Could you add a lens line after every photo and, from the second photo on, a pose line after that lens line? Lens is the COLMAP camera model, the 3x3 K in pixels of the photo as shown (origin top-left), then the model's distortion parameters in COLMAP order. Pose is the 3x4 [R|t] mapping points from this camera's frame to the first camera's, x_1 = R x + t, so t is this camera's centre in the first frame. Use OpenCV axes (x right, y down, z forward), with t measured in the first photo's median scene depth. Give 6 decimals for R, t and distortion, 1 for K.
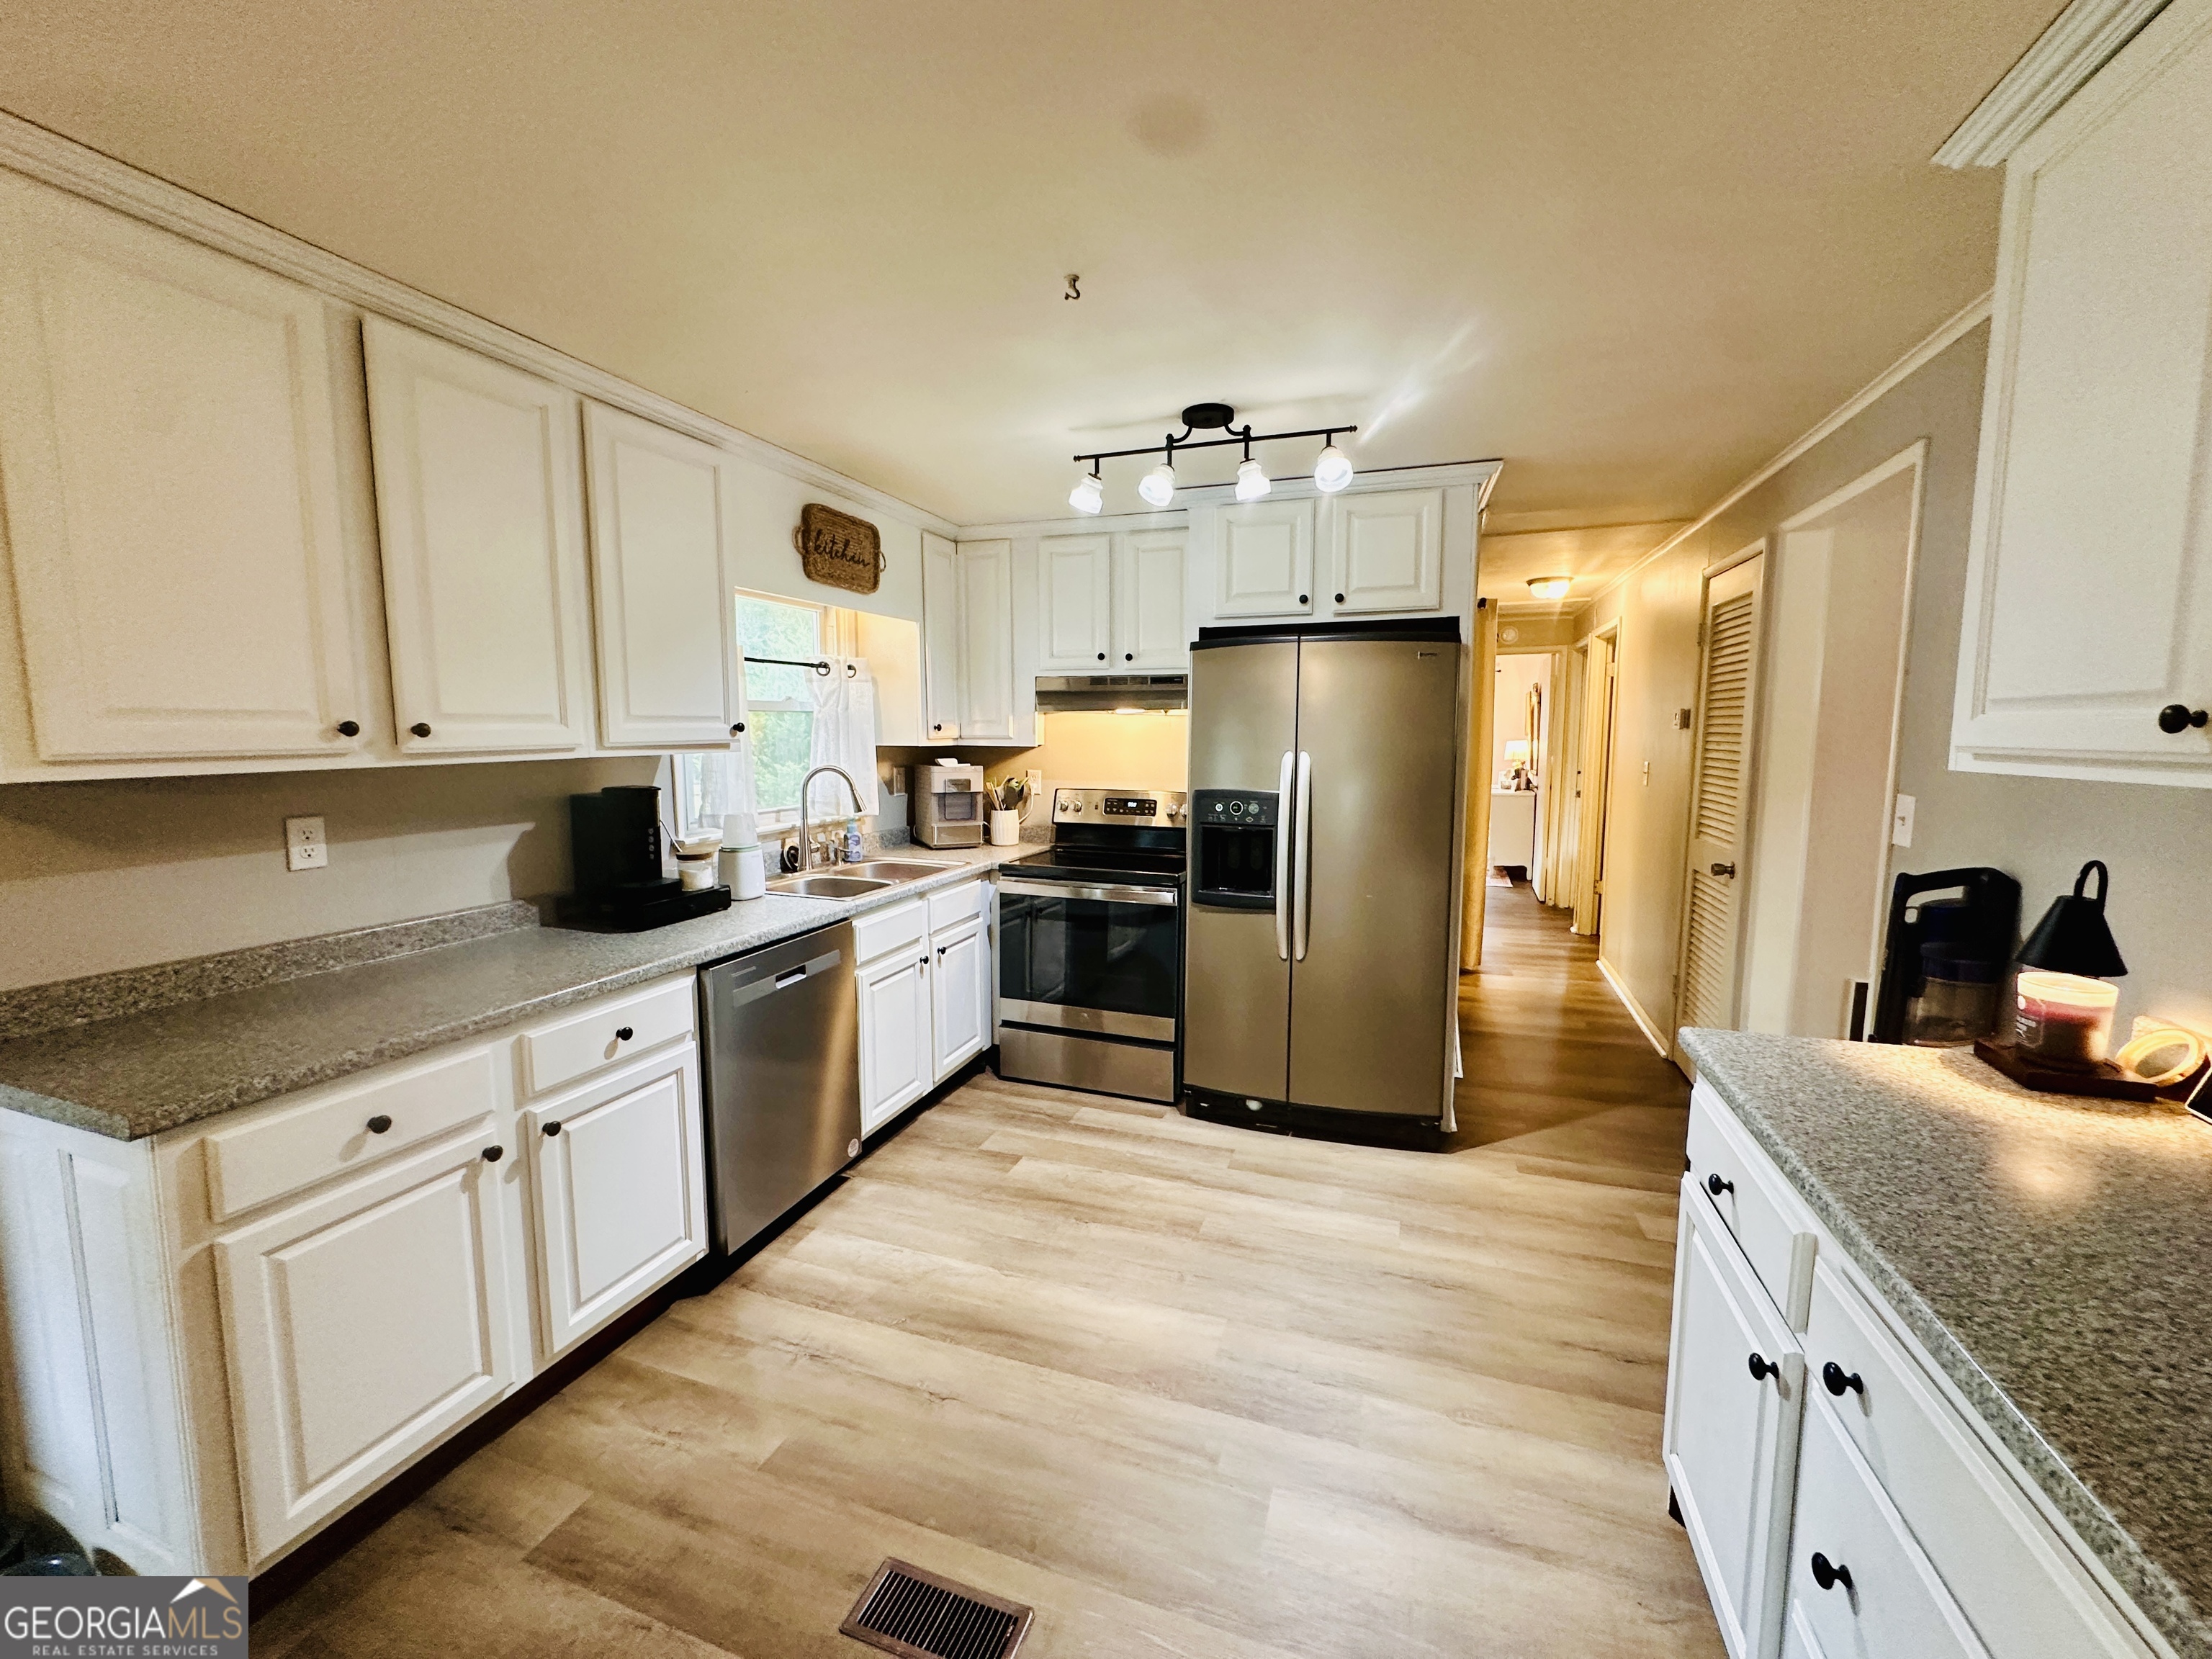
lens RADIAL K [[882.4, 0, 1106.9], [0, 882.4, 821.0], [0, 0, 1]] dist [-0.007509, 0.002467]
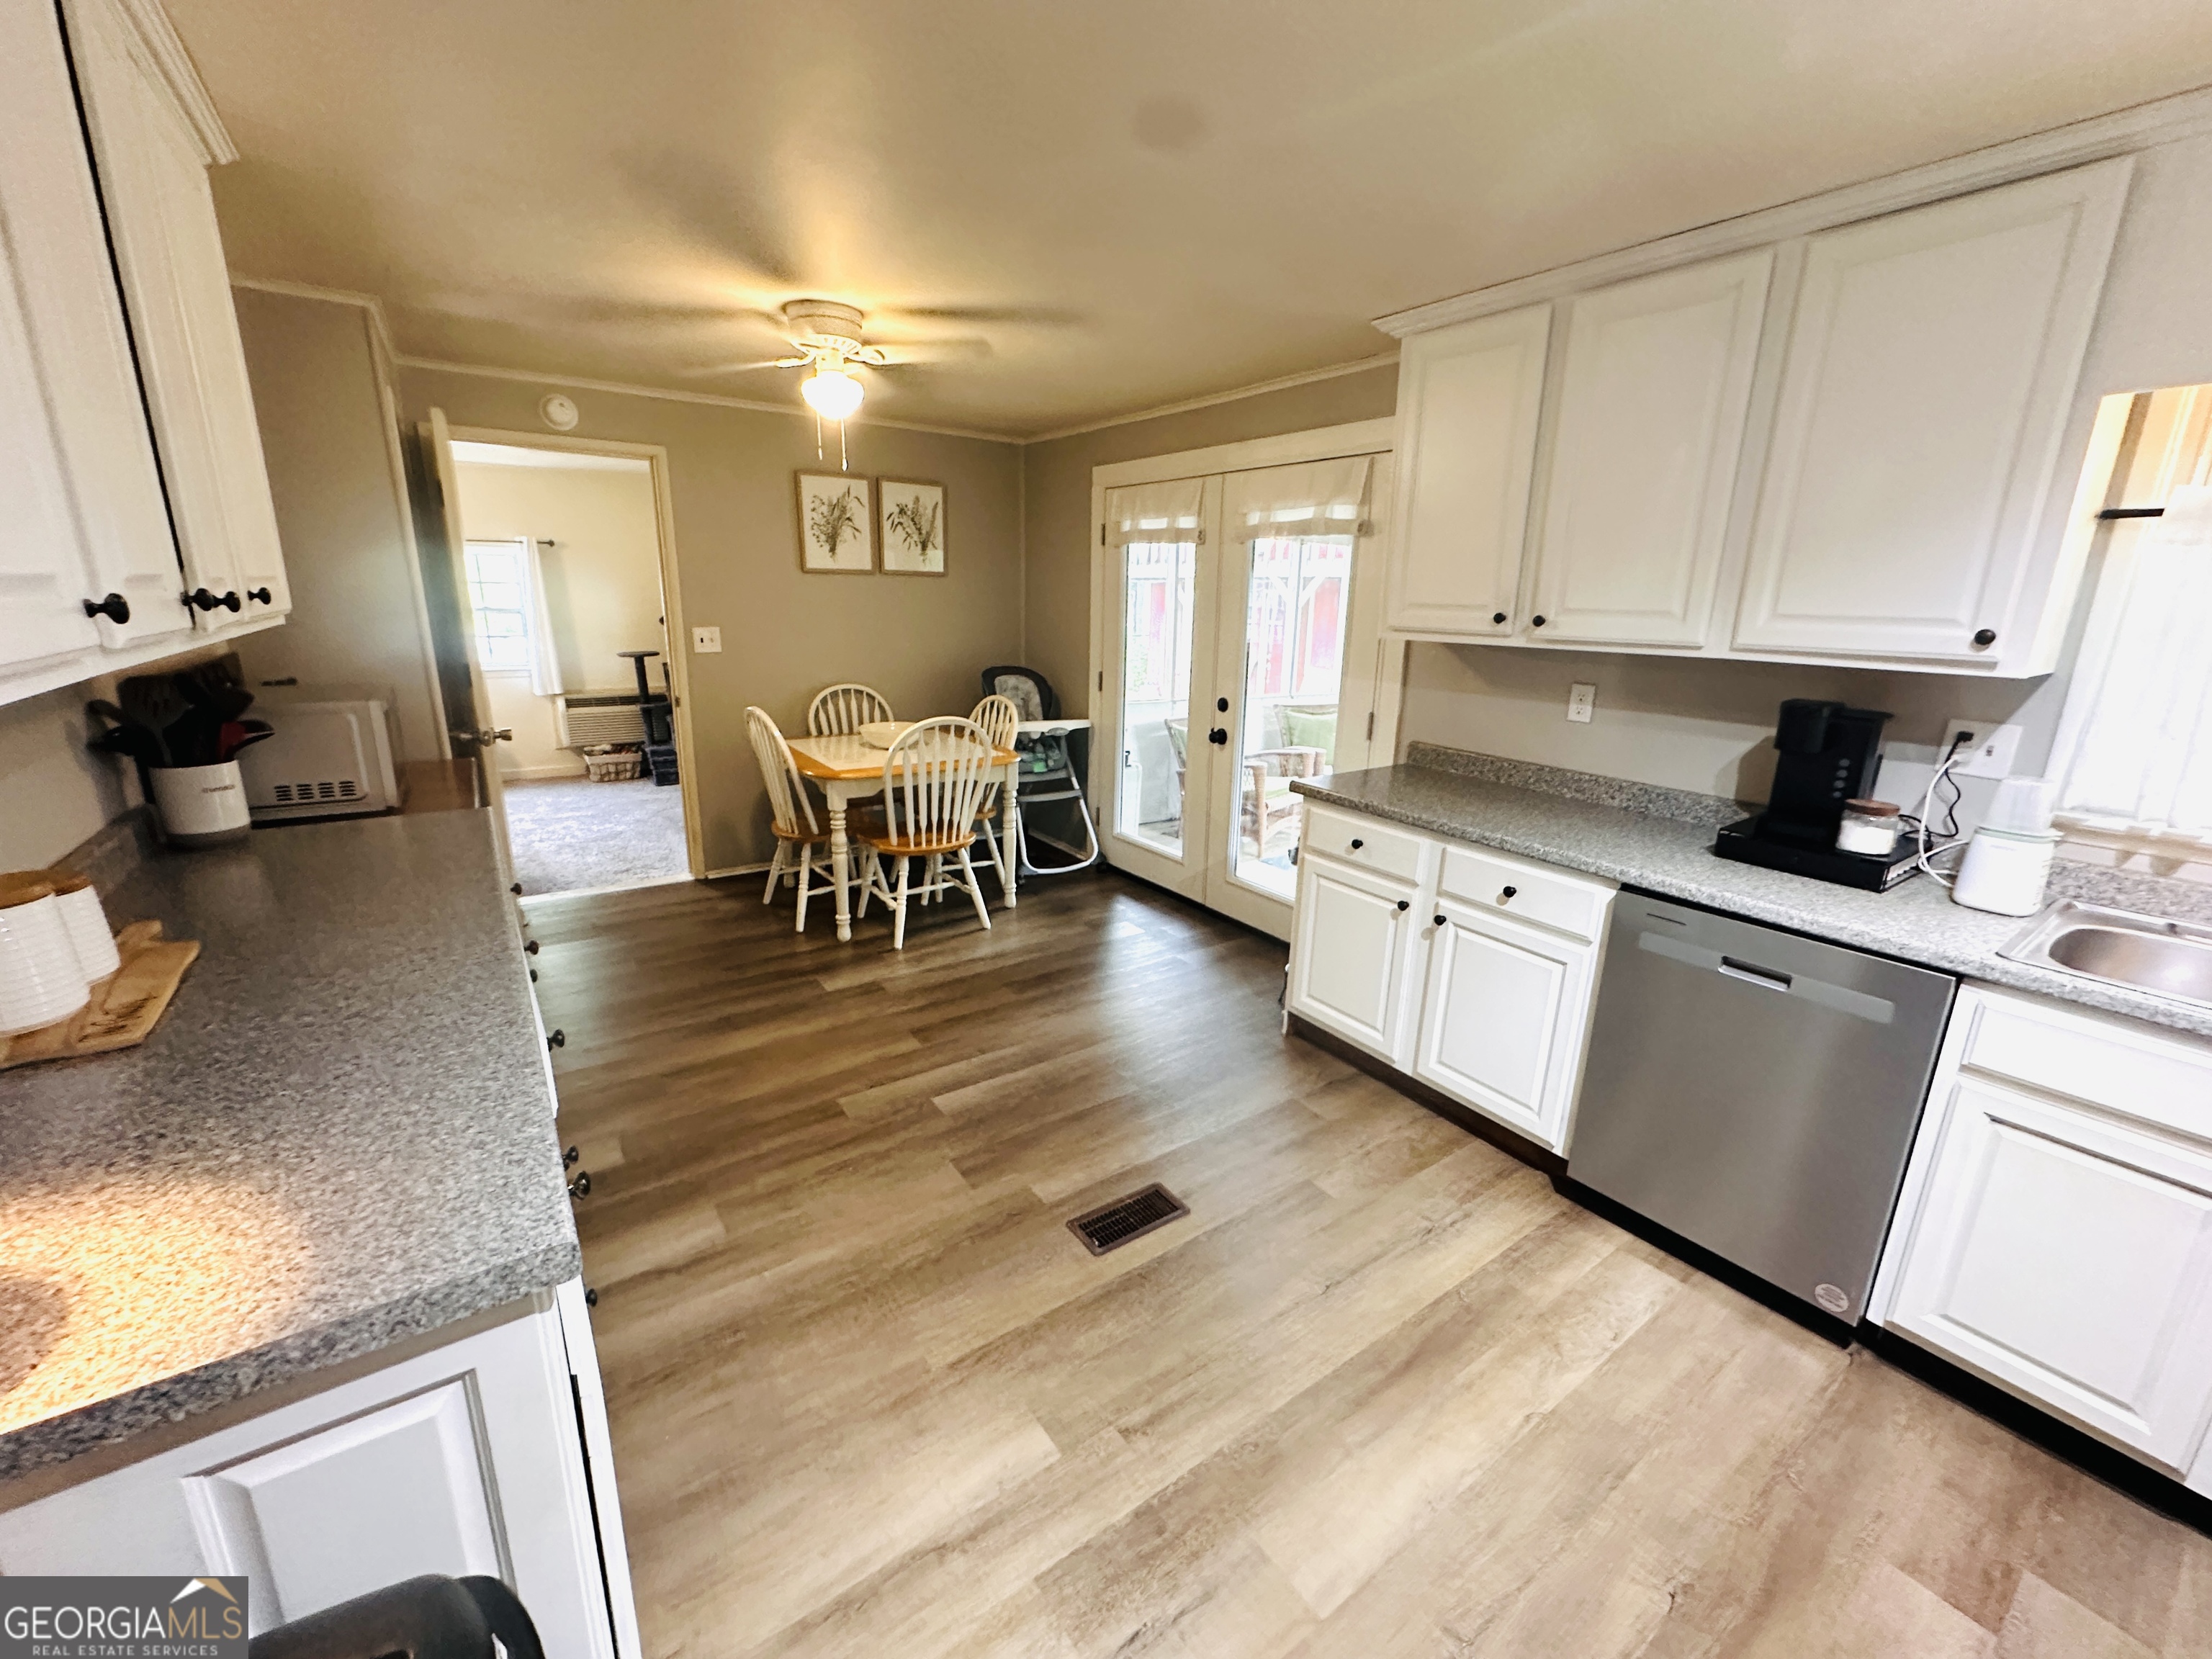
lens RADIAL K [[882.4, 0, 1103.6], [0, 882.4, 822.7], [0, 0, 1]] dist [-0.007509, 0.002467]
pose [[-0.576158, 0.196289, -0.793418, 0.652245], [-0.107187, 0.944205, 0.311430, -0.145398], [0.810279, 0.264477, -0.522971, 1.136864]]
